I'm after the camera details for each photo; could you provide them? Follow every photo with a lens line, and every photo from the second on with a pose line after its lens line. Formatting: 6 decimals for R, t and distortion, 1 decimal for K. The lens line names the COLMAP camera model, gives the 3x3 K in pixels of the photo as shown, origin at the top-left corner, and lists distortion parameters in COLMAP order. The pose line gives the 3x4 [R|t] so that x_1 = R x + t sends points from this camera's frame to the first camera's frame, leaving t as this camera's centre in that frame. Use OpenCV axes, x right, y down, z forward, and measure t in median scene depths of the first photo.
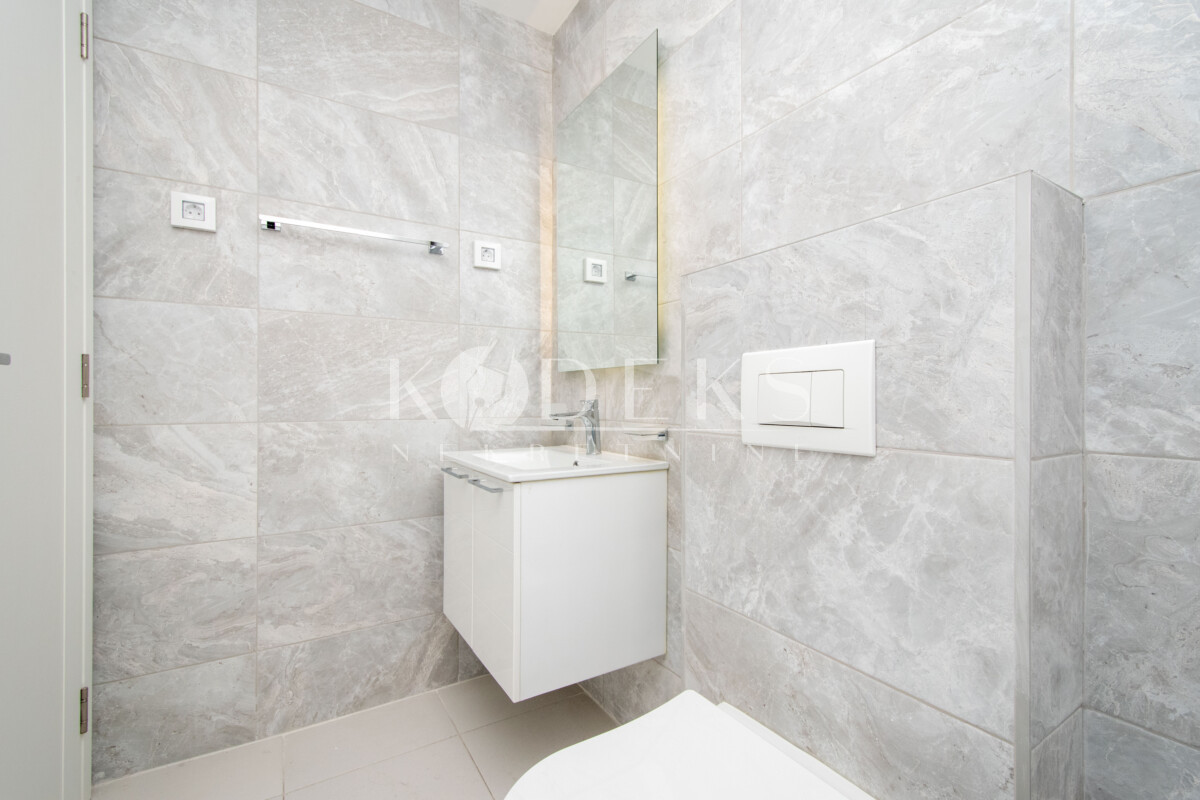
lens RADIAL K [[527.6, 0, 598.5], [0, 527.6, 397.5], [0, 0, 1]] dist [0.003508, -0.000165]
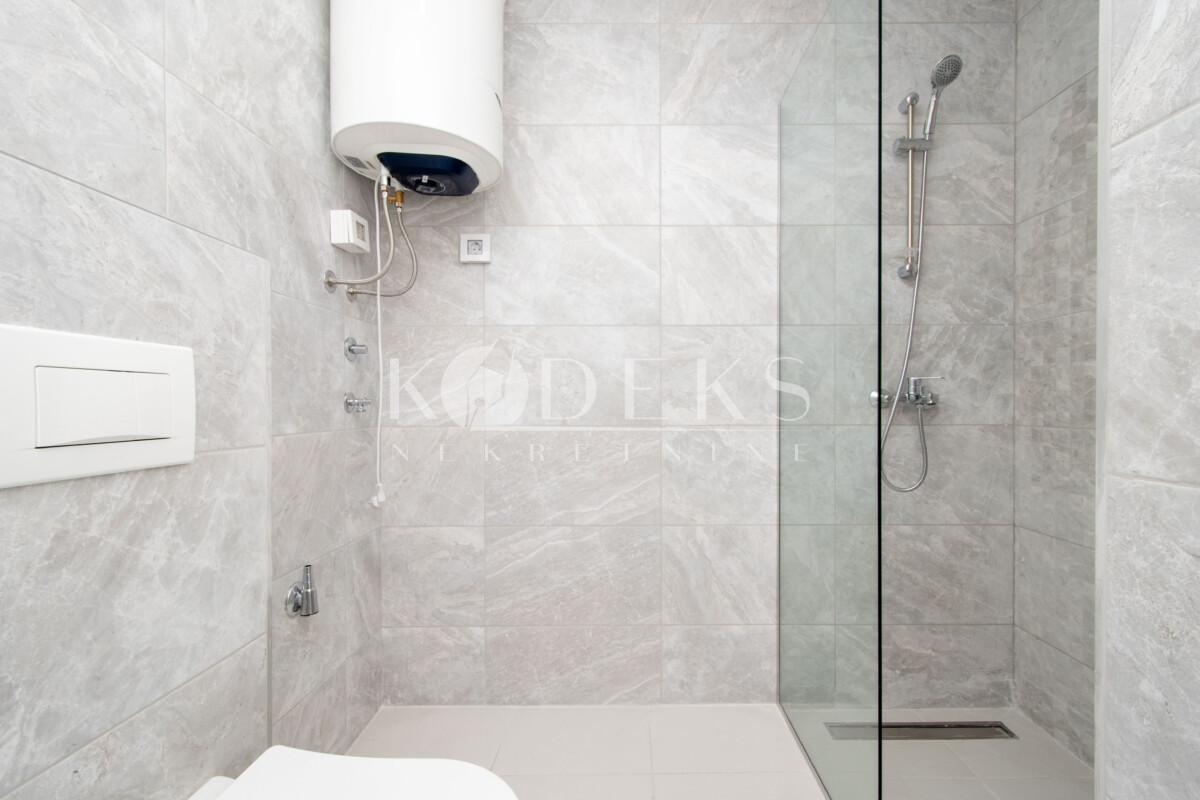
lens RADIAL K [[527.6, 0, 602.7], [0, 527.6, 406.3], [0, 0, 1]] dist [0.003508, -0.000165]
pose [[-0.834294, -0.003475, 0.551309, -0.663397], [-0.004556, 0.999989, -0.000591, -0.000025], [-0.551301, -0.003004, -0.834301, 1.332590]]
